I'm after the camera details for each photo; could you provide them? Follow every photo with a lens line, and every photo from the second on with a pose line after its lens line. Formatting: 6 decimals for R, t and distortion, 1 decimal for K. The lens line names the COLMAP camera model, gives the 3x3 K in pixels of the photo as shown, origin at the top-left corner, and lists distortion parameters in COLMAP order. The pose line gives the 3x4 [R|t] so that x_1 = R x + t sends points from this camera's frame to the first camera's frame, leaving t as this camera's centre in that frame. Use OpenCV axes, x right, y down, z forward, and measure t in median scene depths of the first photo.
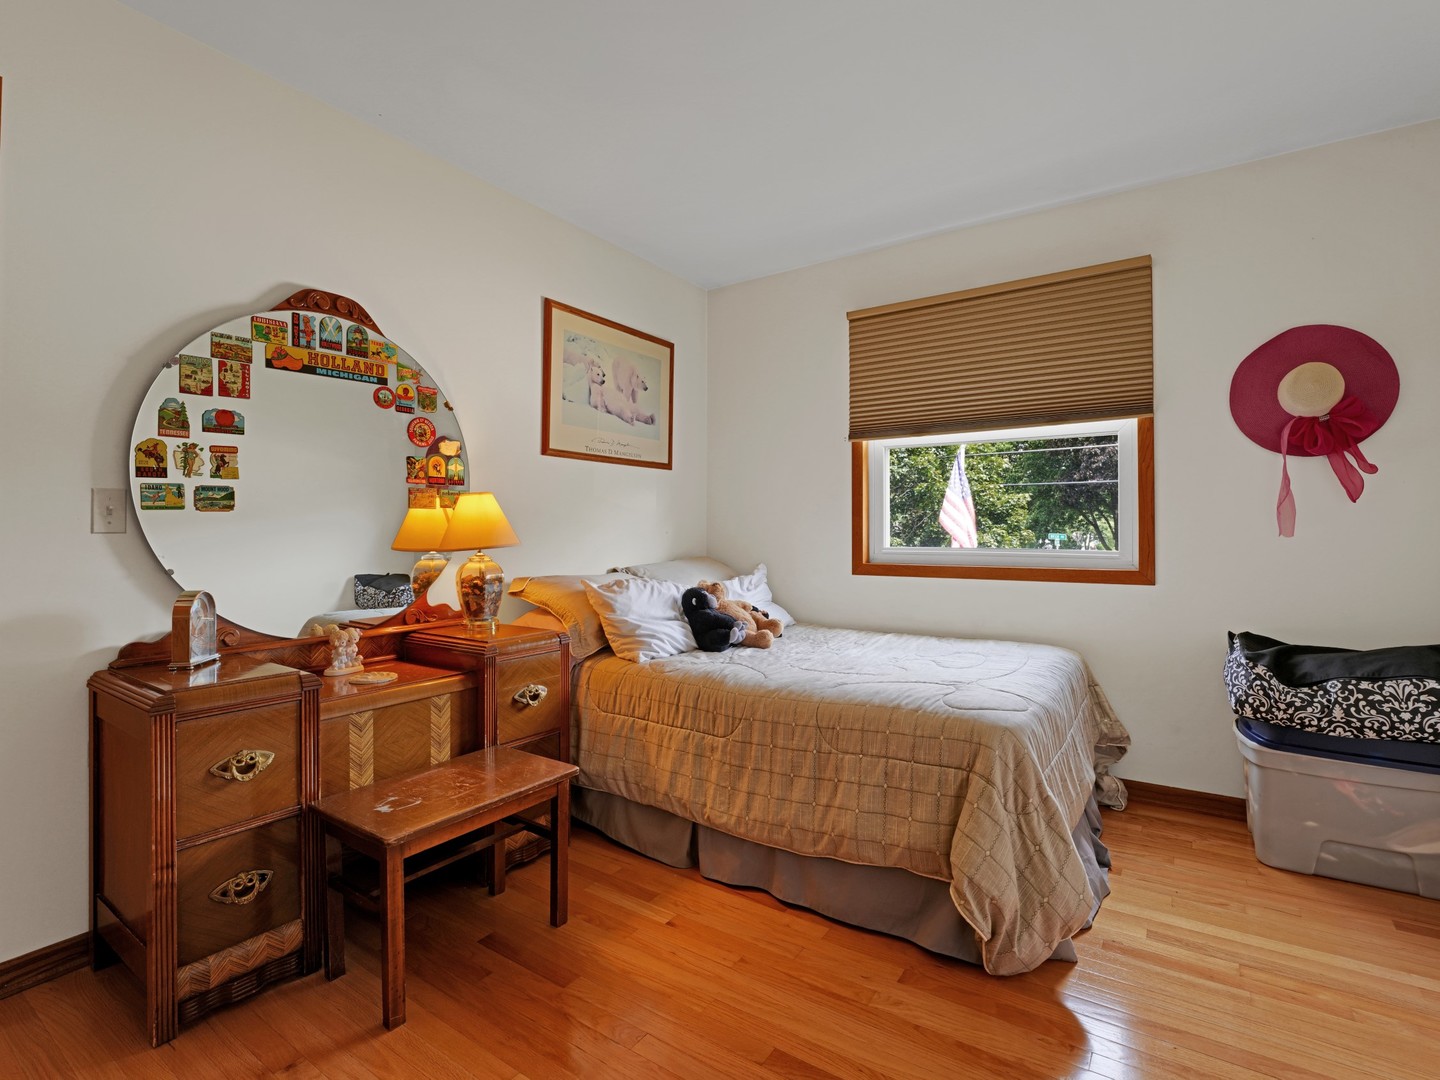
lens RADIAL K [[684.7, 0, 721.6], [0, 684.7, 521.4], [0, 0, 1]] dist [-0.024804, 0.000358]
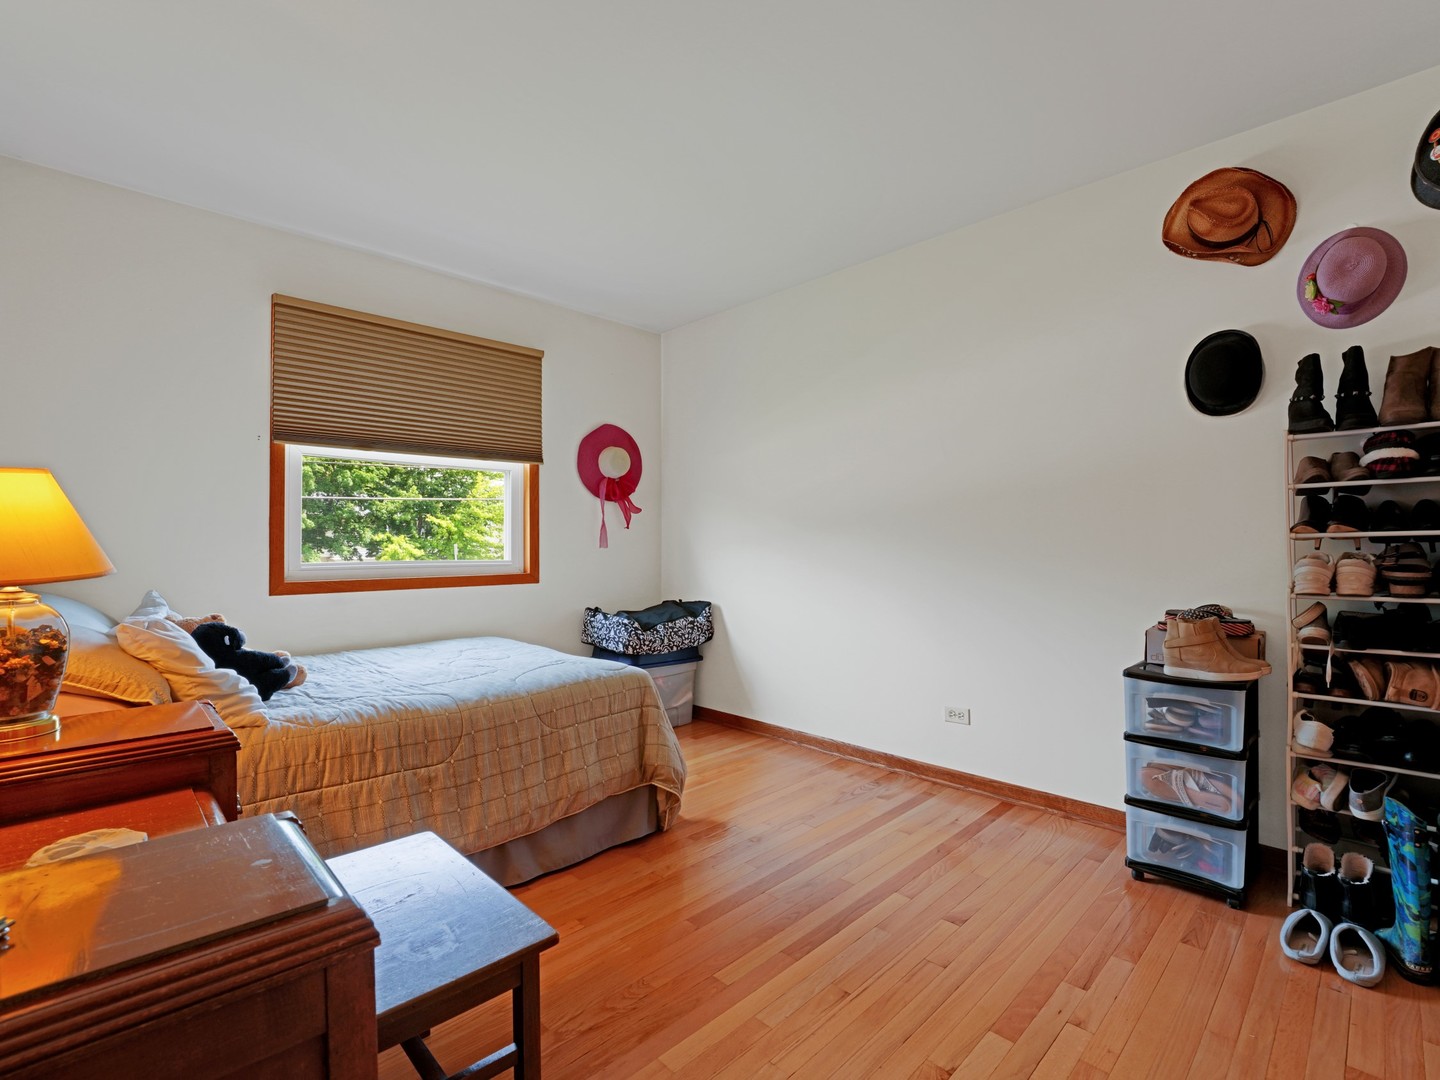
lens RADIAL K [[657.5, 0, 720.2], [0, 657.5, 537.8], [0, 0, 1]] dist [-0.026129, -0.000043]
pose [[0.207466, 0.009042, 0.978200, -0.693943], [-0.009047, 0.999932, -0.007324, 0.006984], [-0.978200, -0.007331, 0.207533, 0.379059]]
